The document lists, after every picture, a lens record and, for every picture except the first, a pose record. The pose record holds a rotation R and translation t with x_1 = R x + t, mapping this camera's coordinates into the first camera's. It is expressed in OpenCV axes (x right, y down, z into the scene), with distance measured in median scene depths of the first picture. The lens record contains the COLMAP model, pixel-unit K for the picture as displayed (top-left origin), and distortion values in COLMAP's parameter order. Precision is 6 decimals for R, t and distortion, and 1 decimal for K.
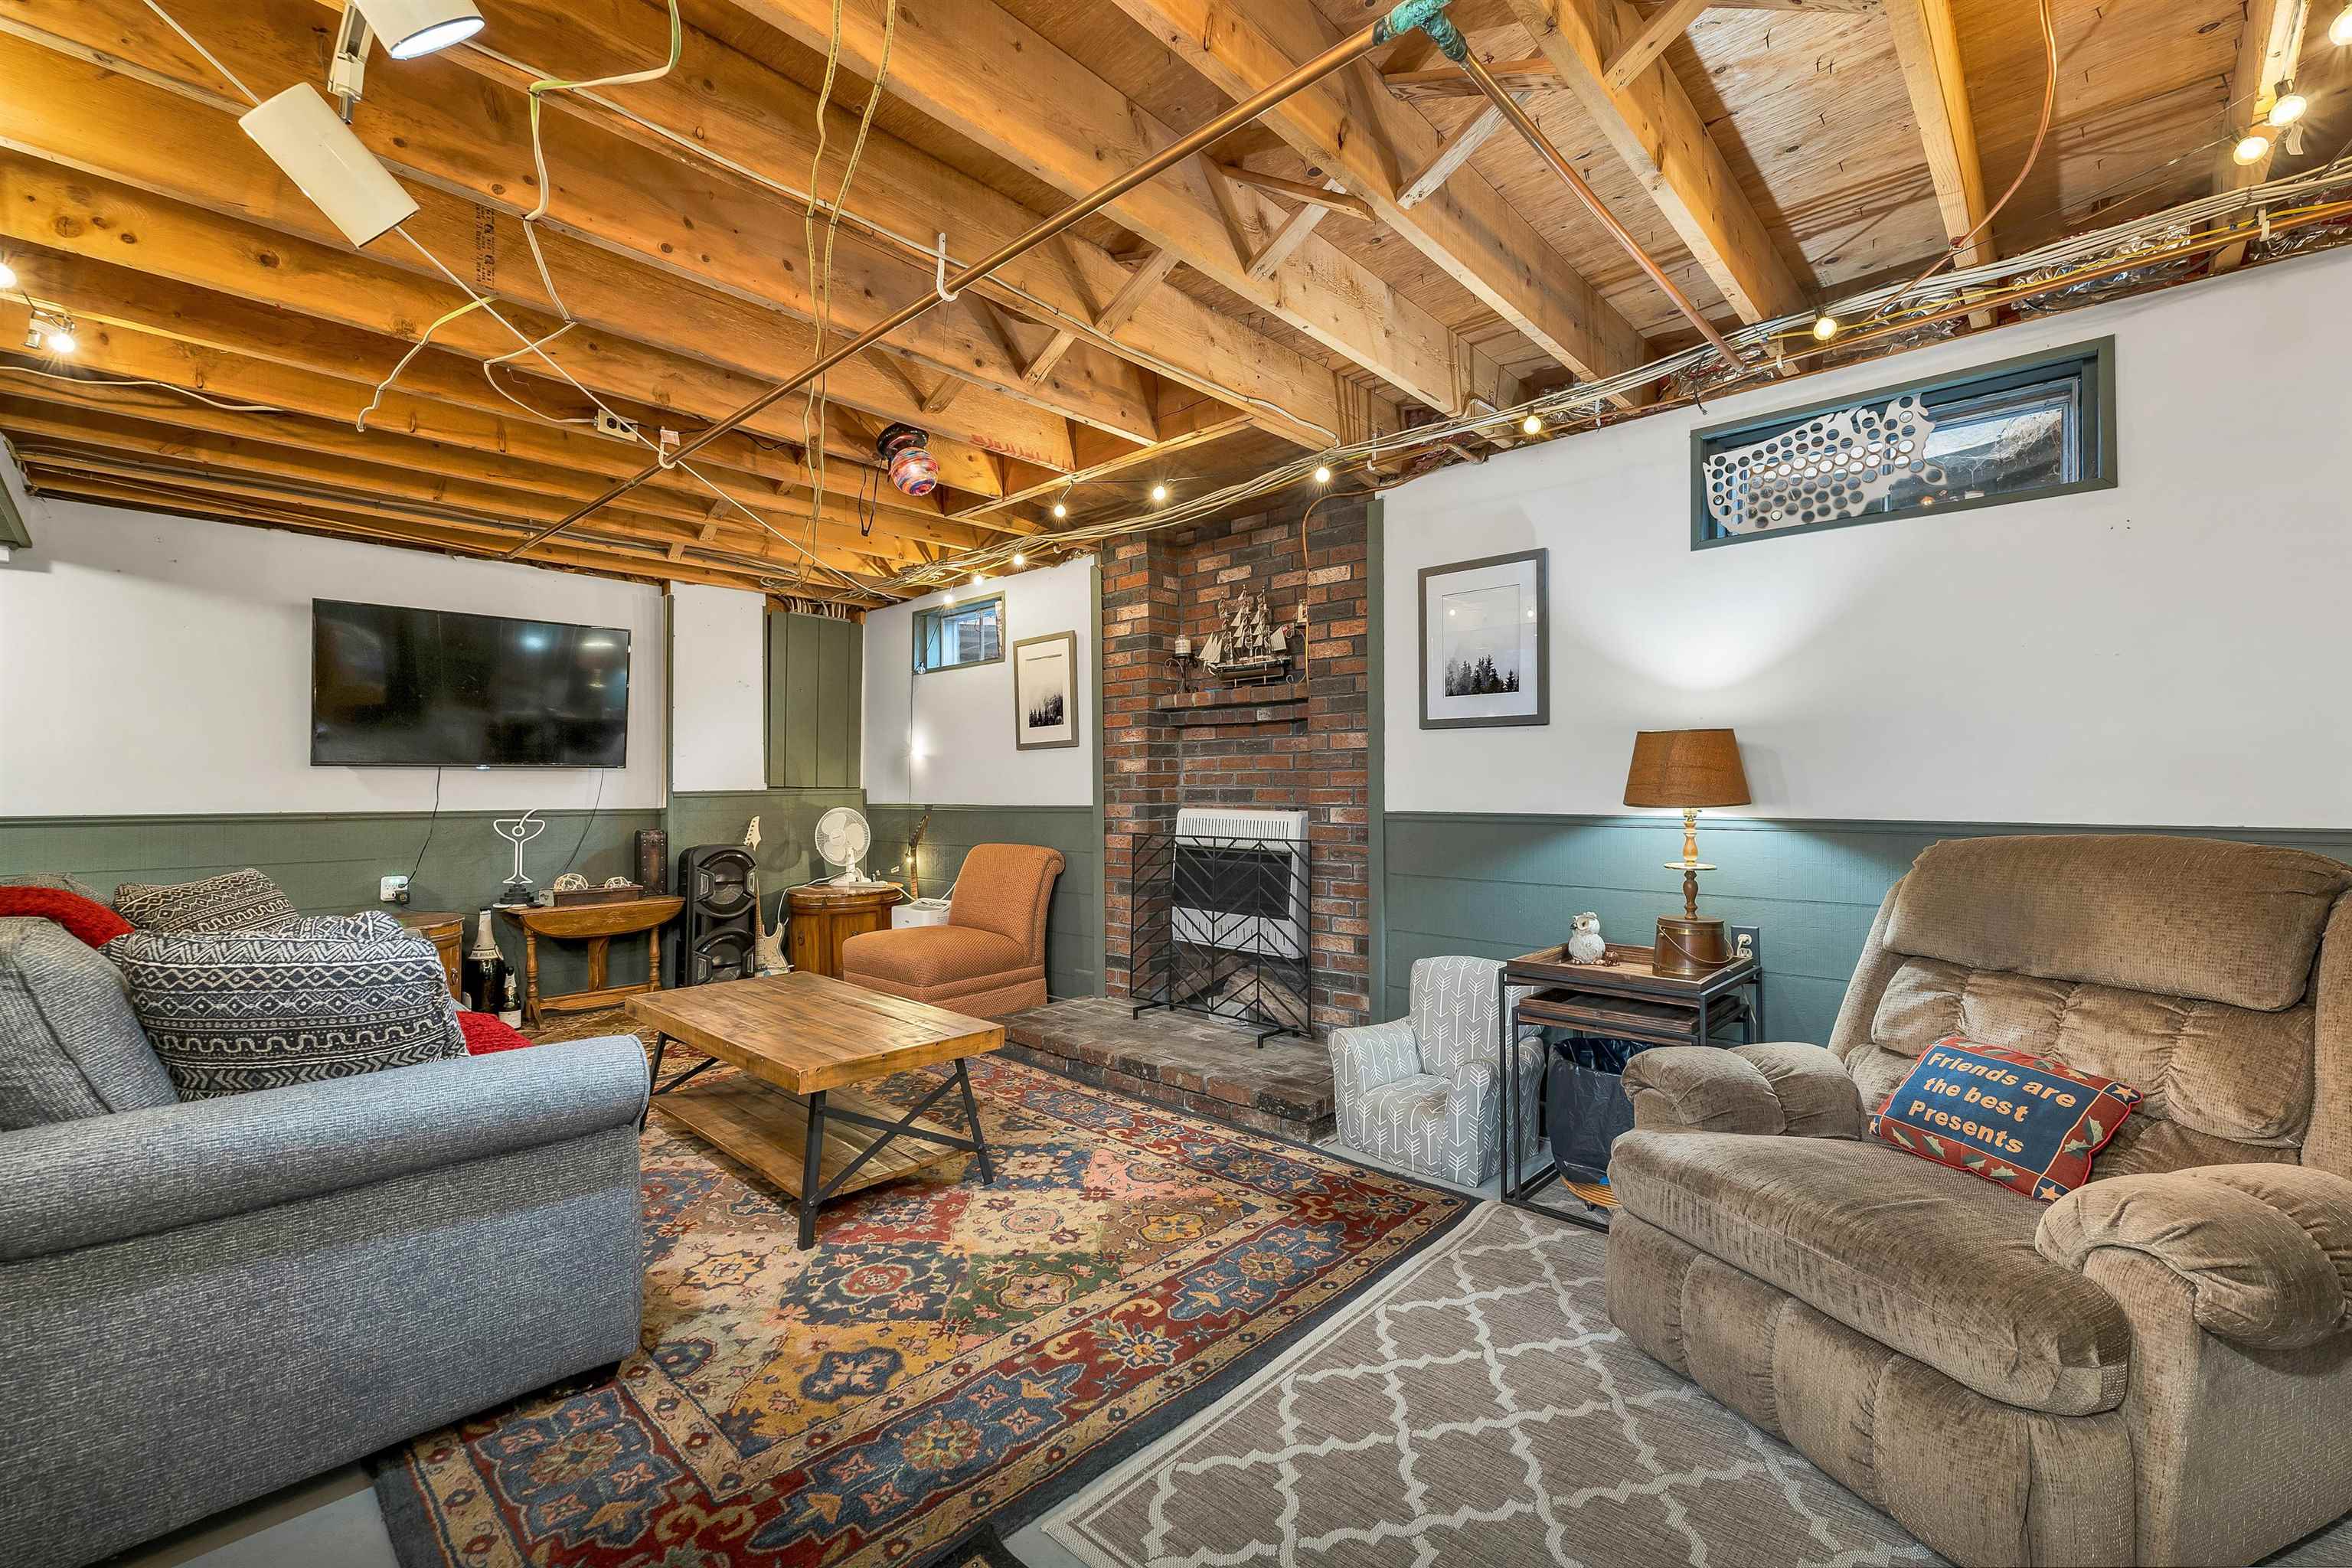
lens RADIAL K [[983.6, 0, 1170.0], [0, 983.6, 783.7], [0, 0, 1]] dist [-0.002482, -0.000812]
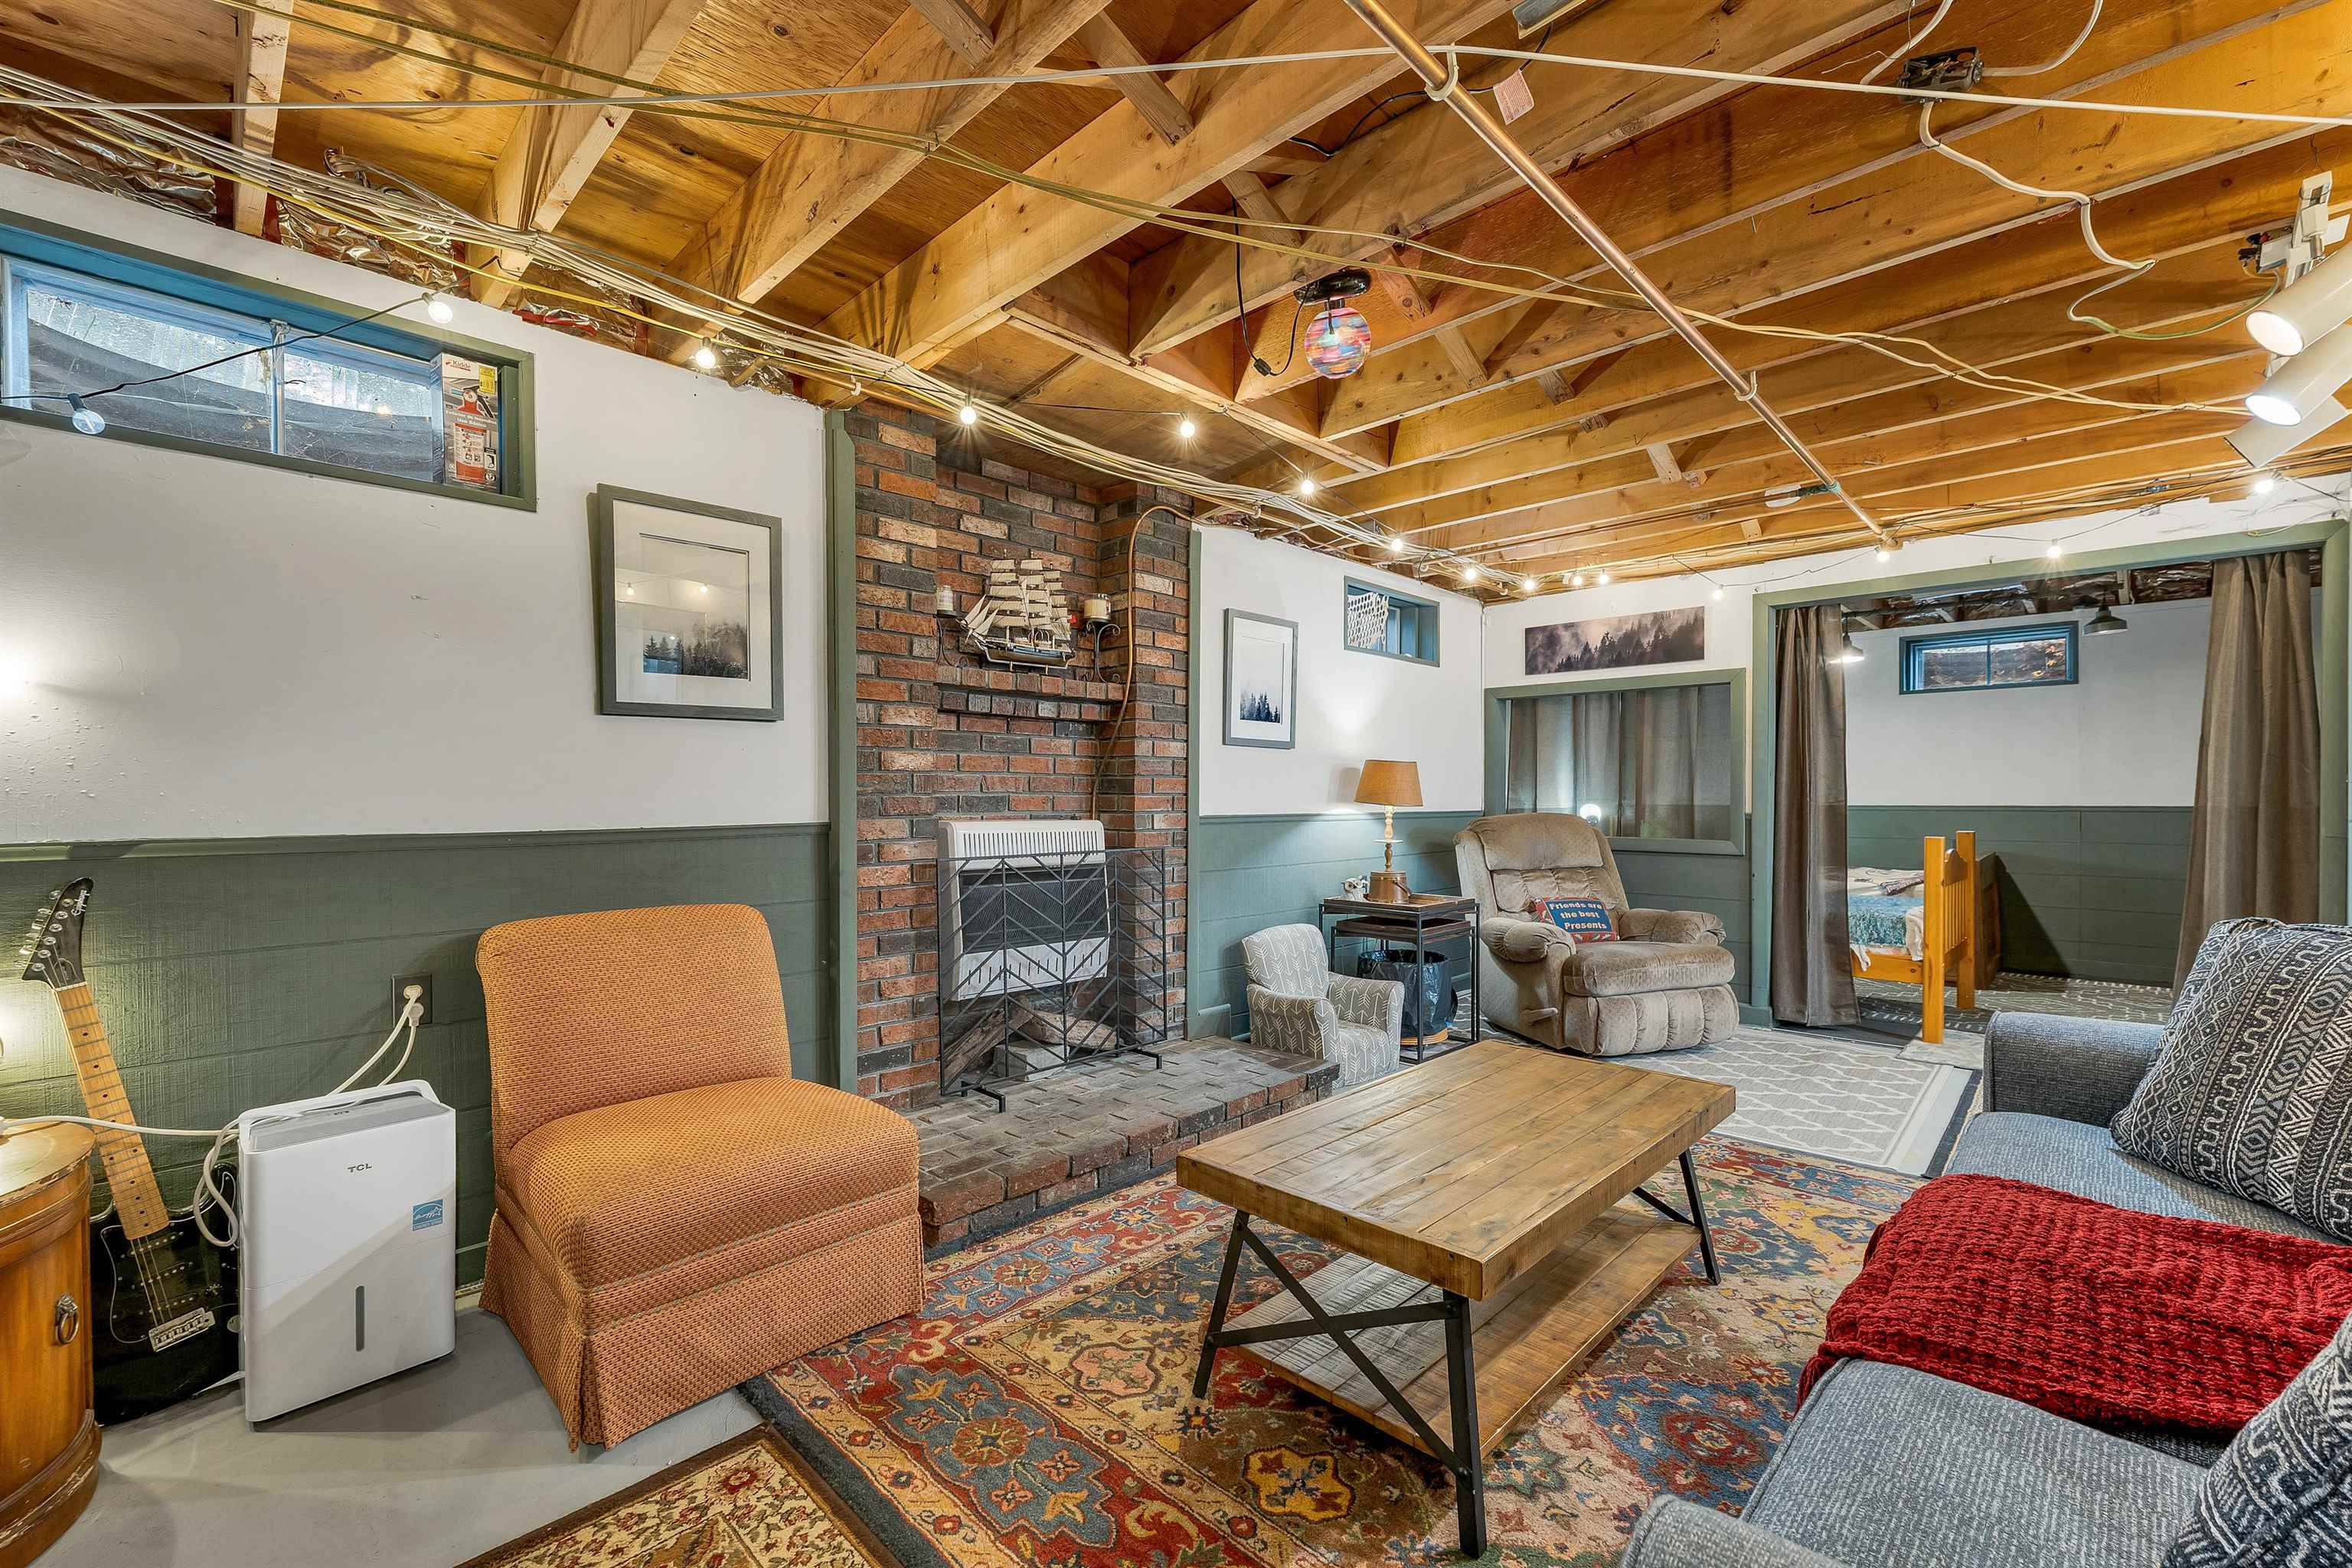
lens RADIAL K [[981.2, 0, 1165.5], [0, 981.2, 809.9], [0, 0, 1]] dist [0.002142, -0.000132]
pose [[0.023263, -0.010033, 0.999679, -0.835014], [-0.002614, 0.999946, 0.010097, 0.009490], [-0.999726, -0.002848, 0.023235, 0.952934]]
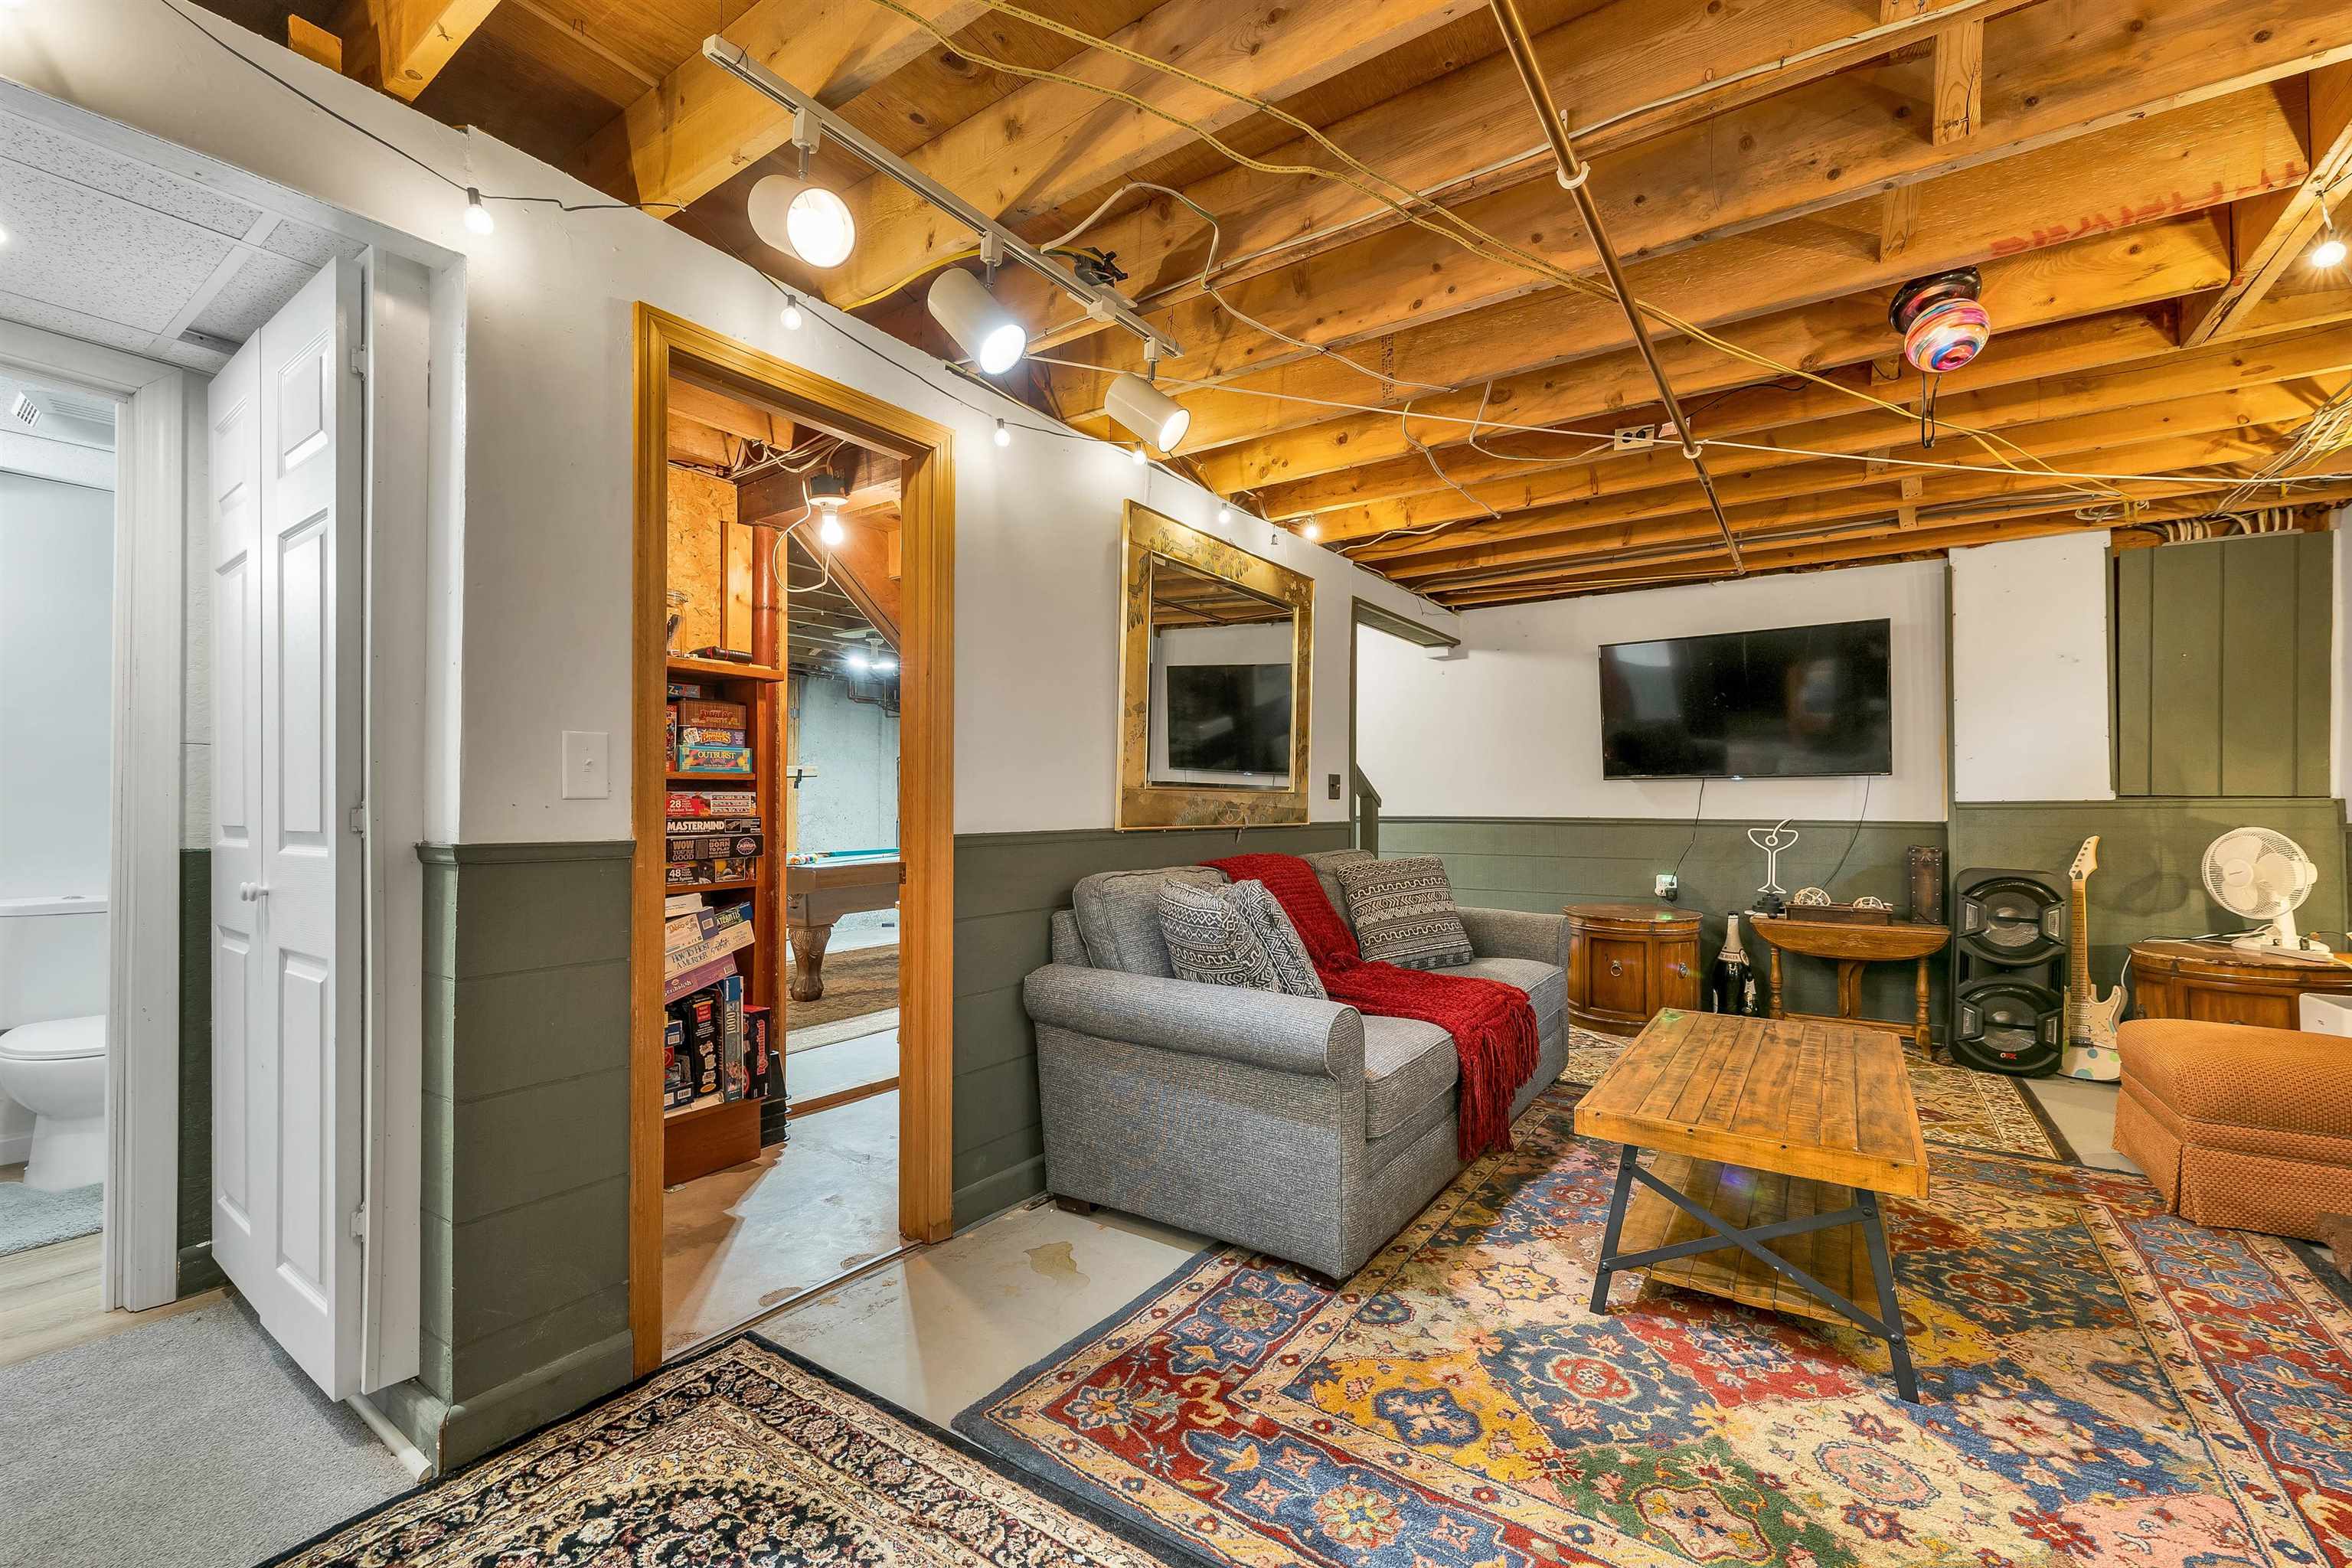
lens RADIAL K [[964.5, 0, 1170.0], [0, 964.5, 791.6], [0, 0, 1]] dist [0.001129, -0.000730]
pose [[0.148656, -0.007906, -0.988857, 0.279493], [0.004126, 0.999964, -0.007375, 0.003686], [0.988880, -0.002984, 0.148684, 0.309447]]
